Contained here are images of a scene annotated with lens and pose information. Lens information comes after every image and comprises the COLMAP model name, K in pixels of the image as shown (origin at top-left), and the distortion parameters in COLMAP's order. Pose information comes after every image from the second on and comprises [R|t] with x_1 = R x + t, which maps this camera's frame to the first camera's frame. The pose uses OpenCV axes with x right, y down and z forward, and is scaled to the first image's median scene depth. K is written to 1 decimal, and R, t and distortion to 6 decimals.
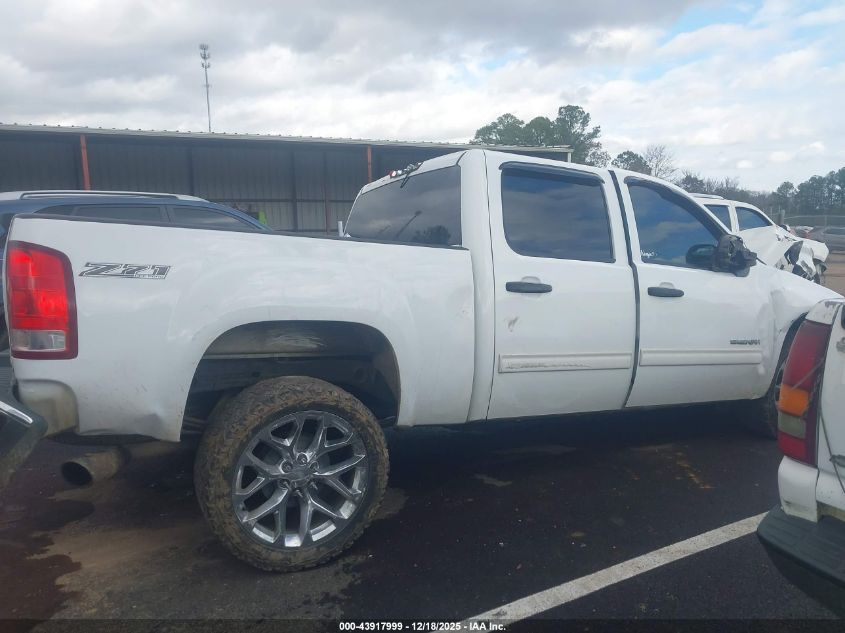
lens RADIAL K [[666.6, 0, 436.5], [0, 666.6, 318.0], [0, 0, 1]] dist [0.042445, -0.065362]
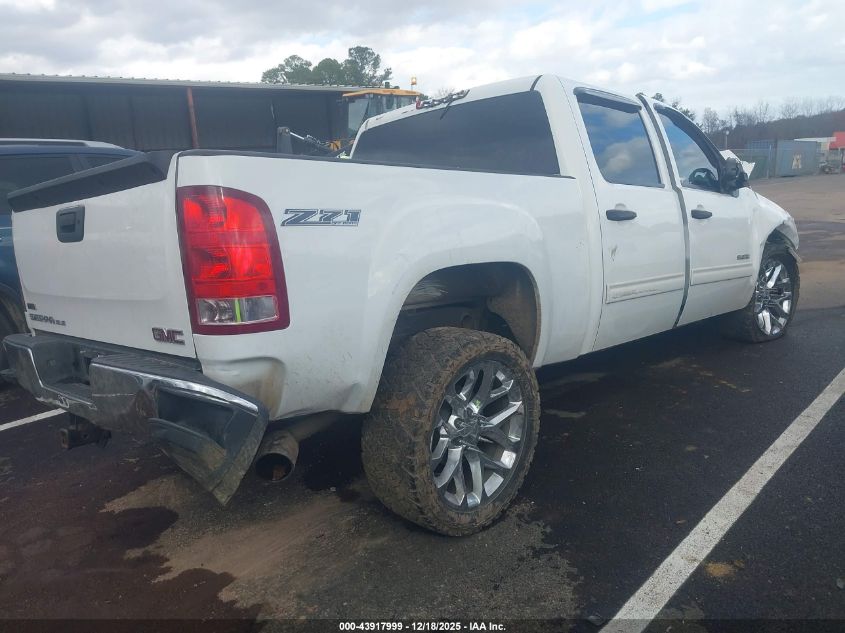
lens RADIAL K [[666.6, 0, 436.5], [0, 666.6, 318.0], [0, 0, 1]] dist [0.042445, -0.065362]
pose [[0.955356, -0.106293, 0.275675, -0.465357], [0.084688, 0.992410, 0.089161, -0.006974], [-0.283059, -0.061834, 0.957107, 0.131095]]
